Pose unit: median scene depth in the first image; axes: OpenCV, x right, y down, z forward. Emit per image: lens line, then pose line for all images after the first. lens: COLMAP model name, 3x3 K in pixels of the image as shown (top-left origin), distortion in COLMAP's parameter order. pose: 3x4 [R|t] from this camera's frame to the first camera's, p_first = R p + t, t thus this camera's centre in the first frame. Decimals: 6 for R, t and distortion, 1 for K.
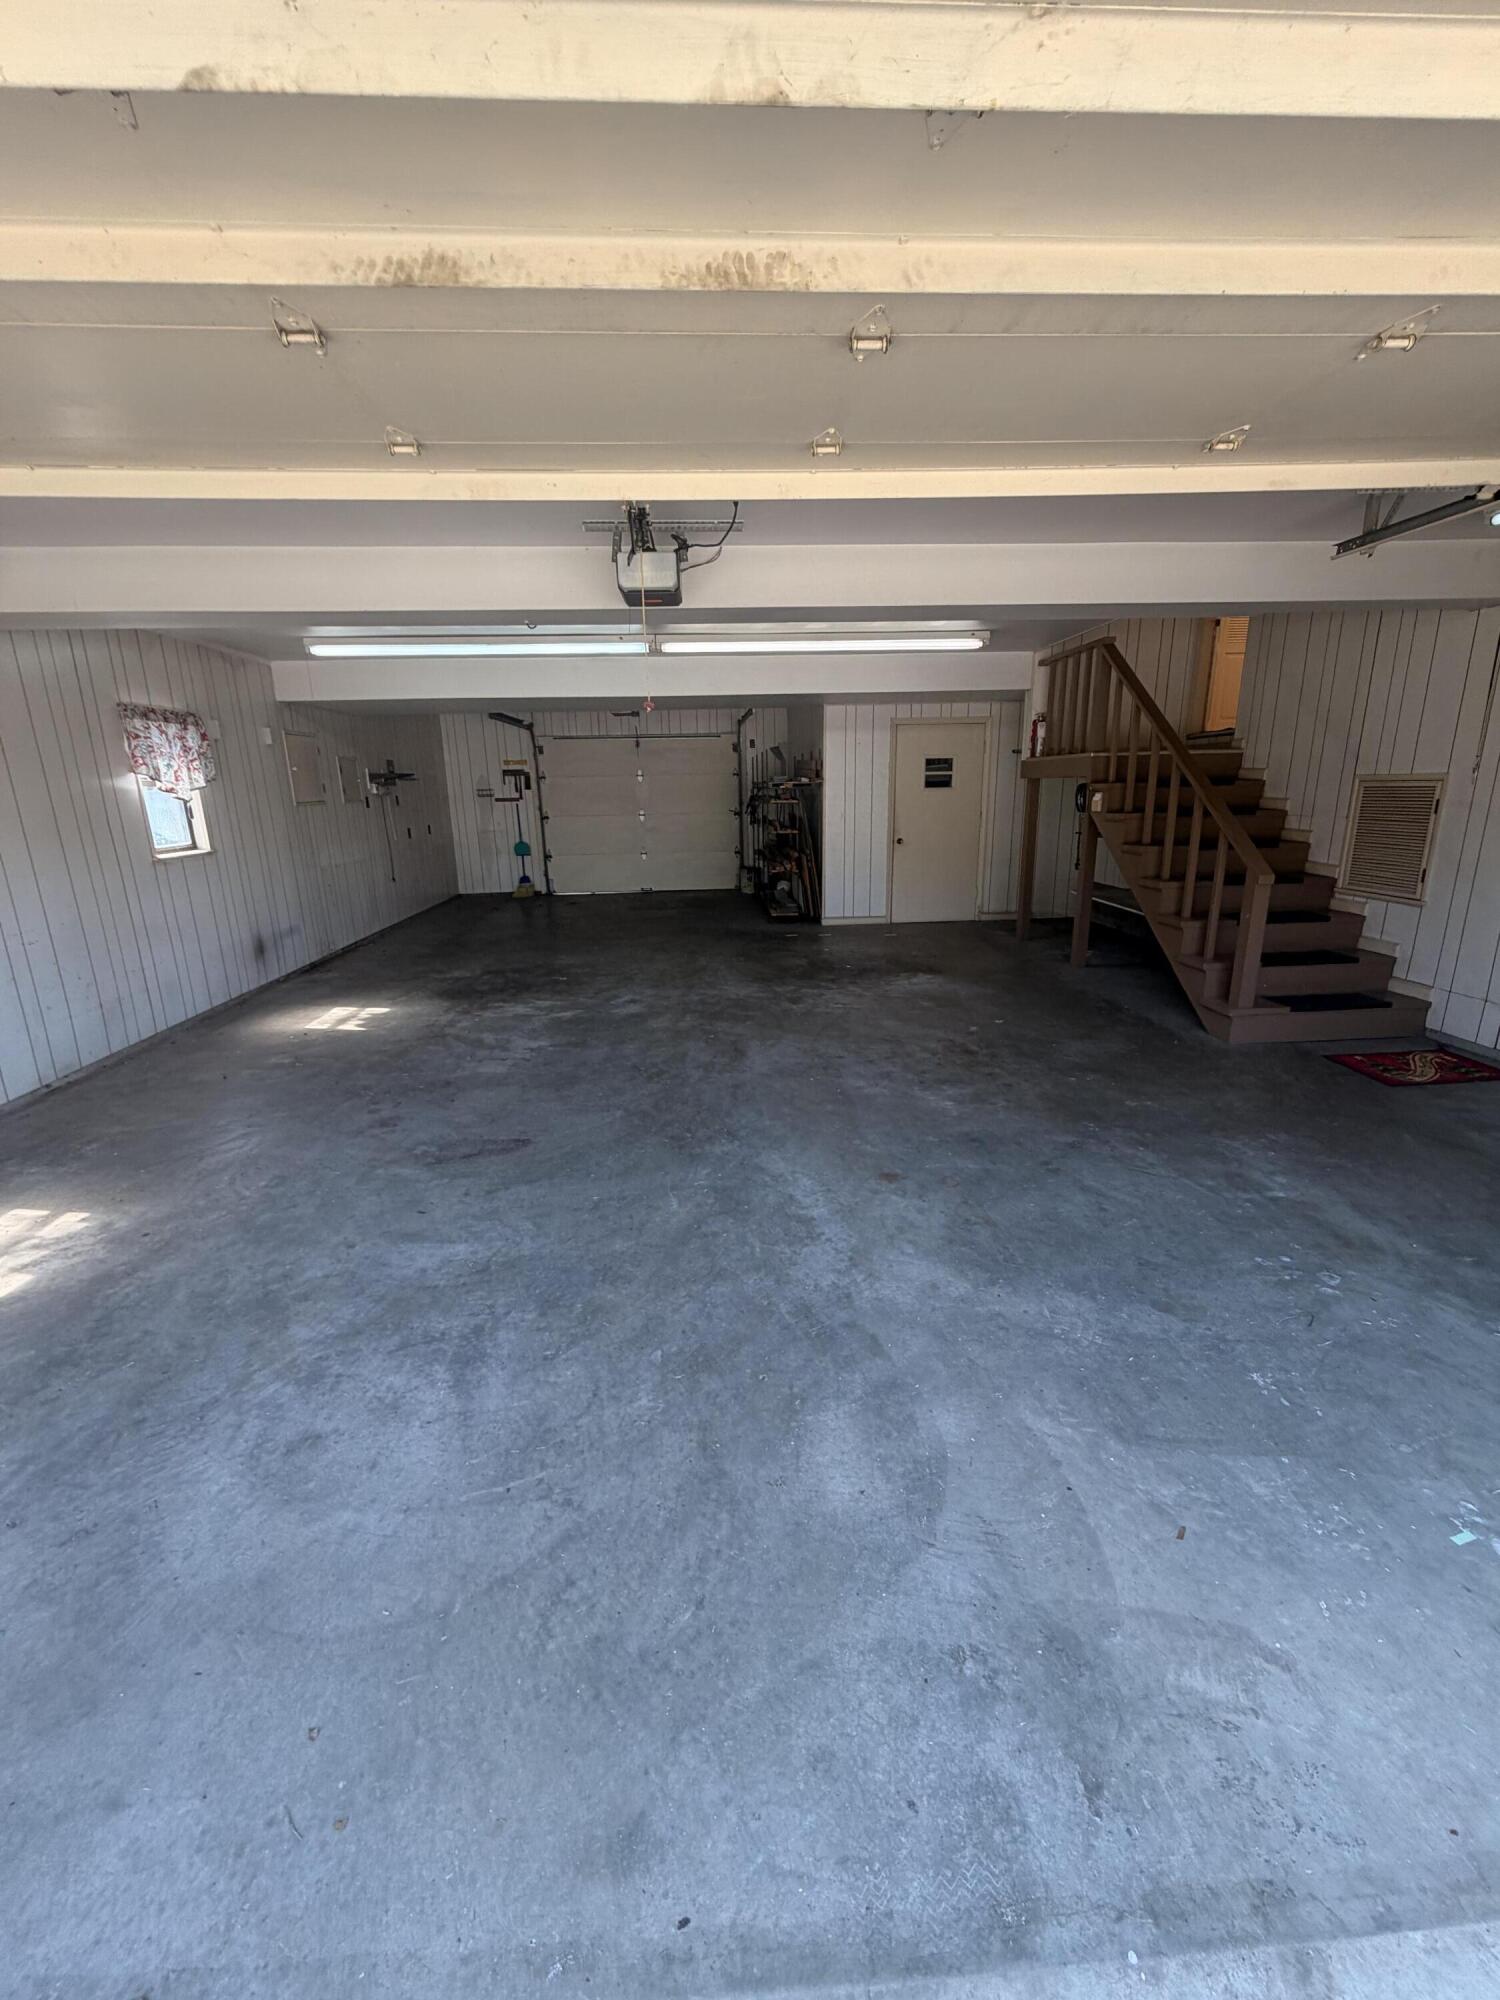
lens RADIAL K [[797.6, 0, 749.4], [0, 797.6, 999.2], [0, 0, 1]] dist [0.003045, -0.000597]
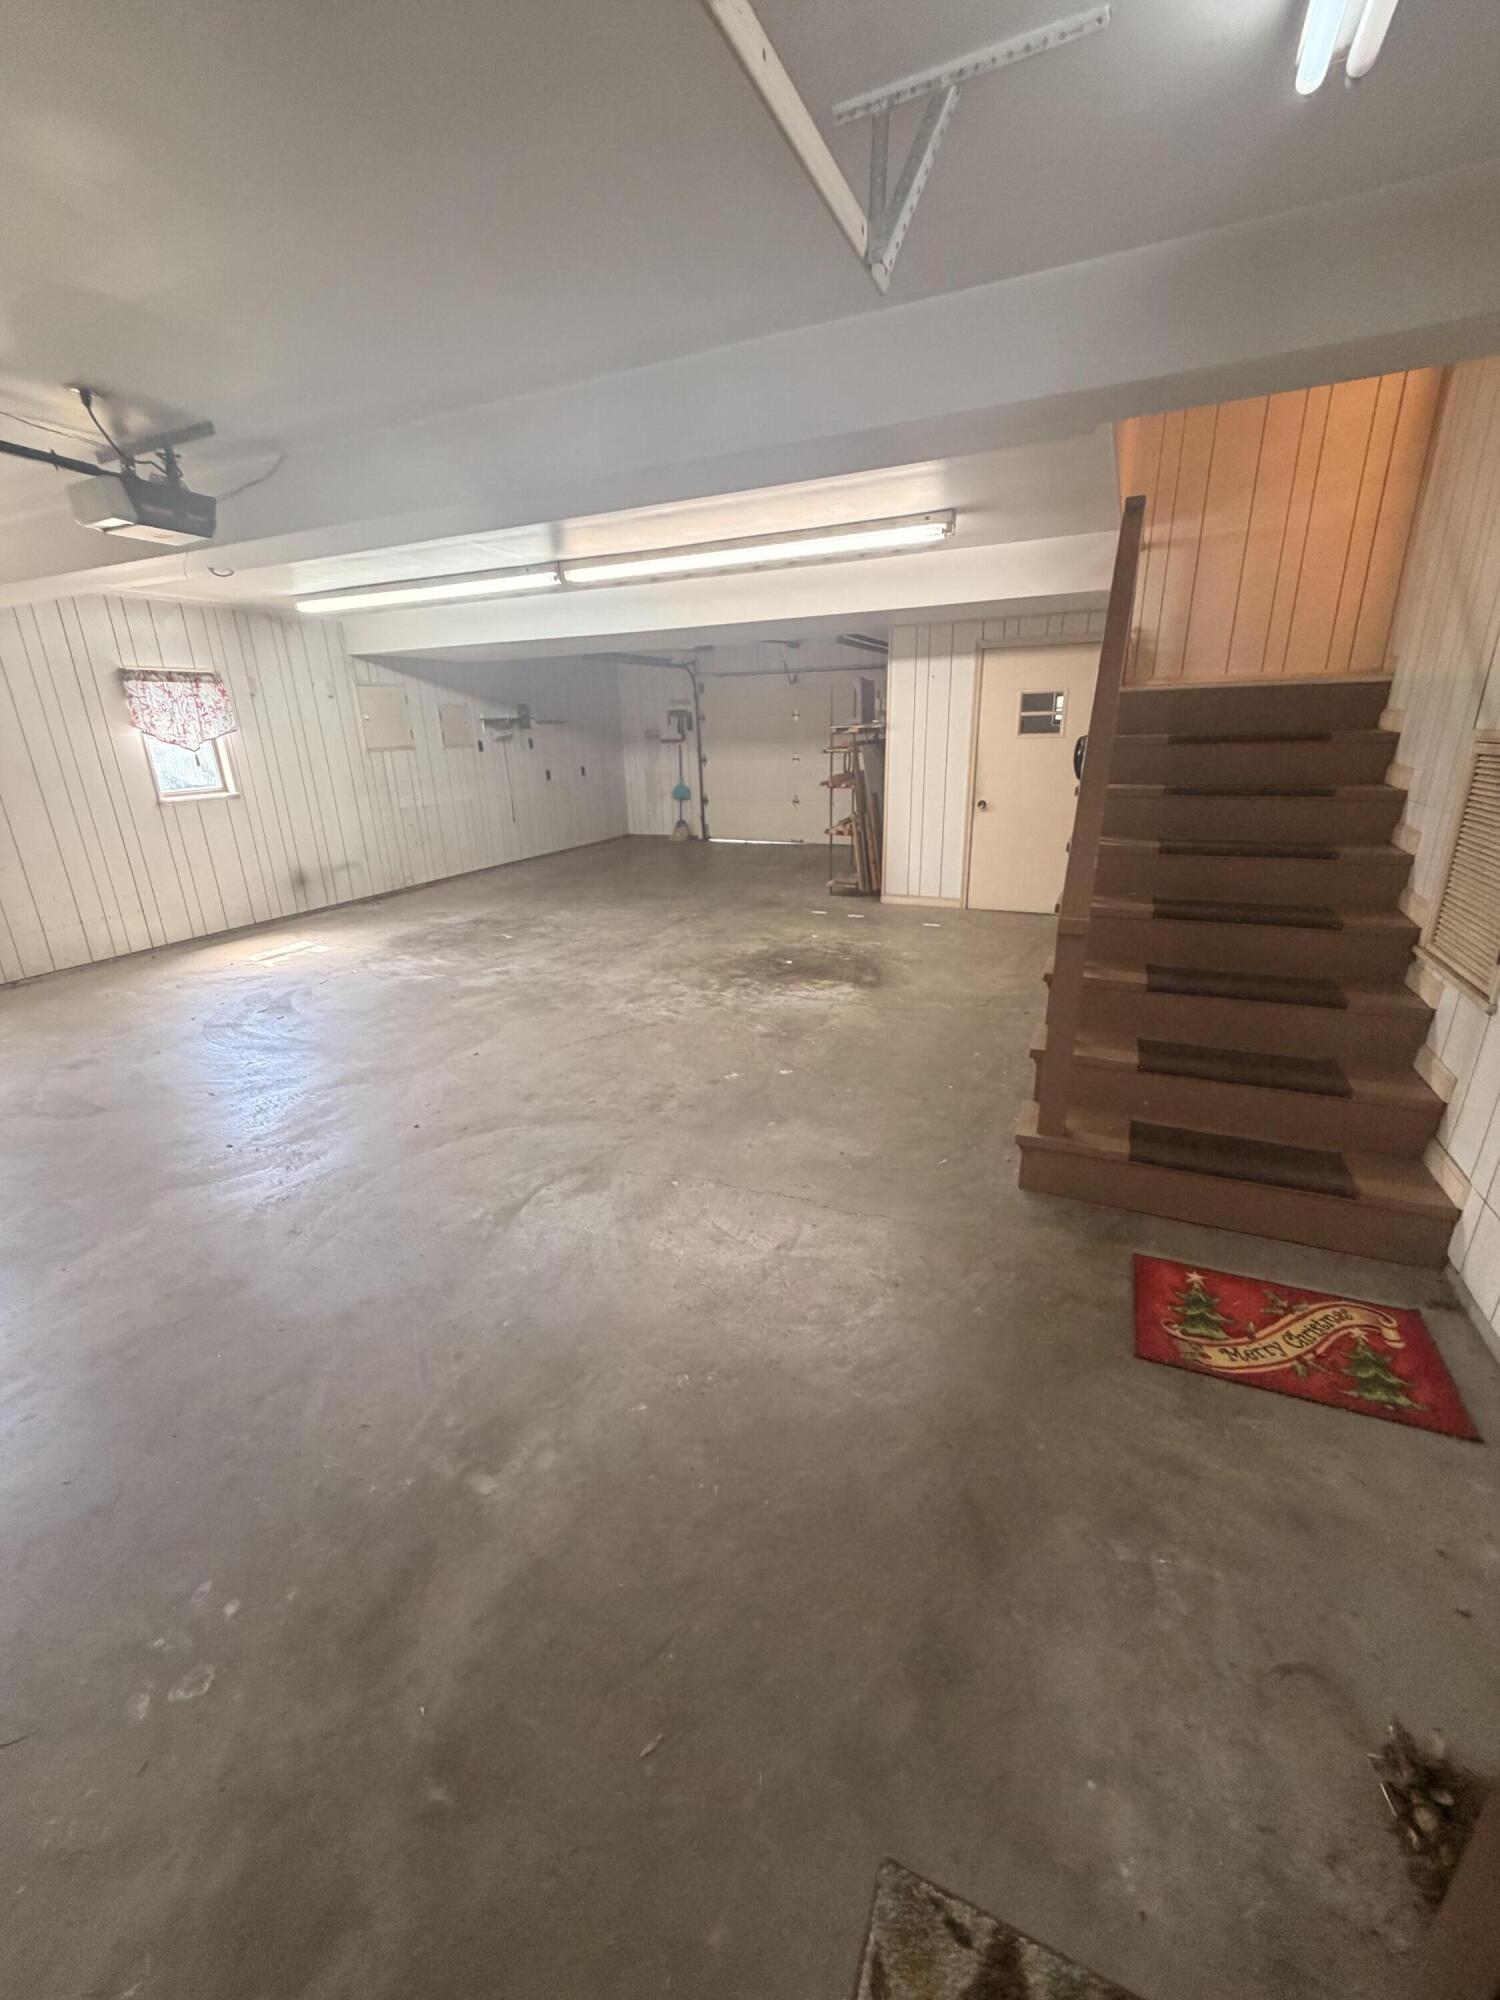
lens RADIAL K [[797.6, 0, 748.7], [0, 797.6, 997.9], [0, 0, 1]] dist [0.003045, -0.000597]
pose [[0.881767, 0.151152, -0.446811, 0.533225], [-0.115614, 0.987628, 0.105944, -0.100653], [0.457296, -0.041761, 0.888333, 0.297107]]
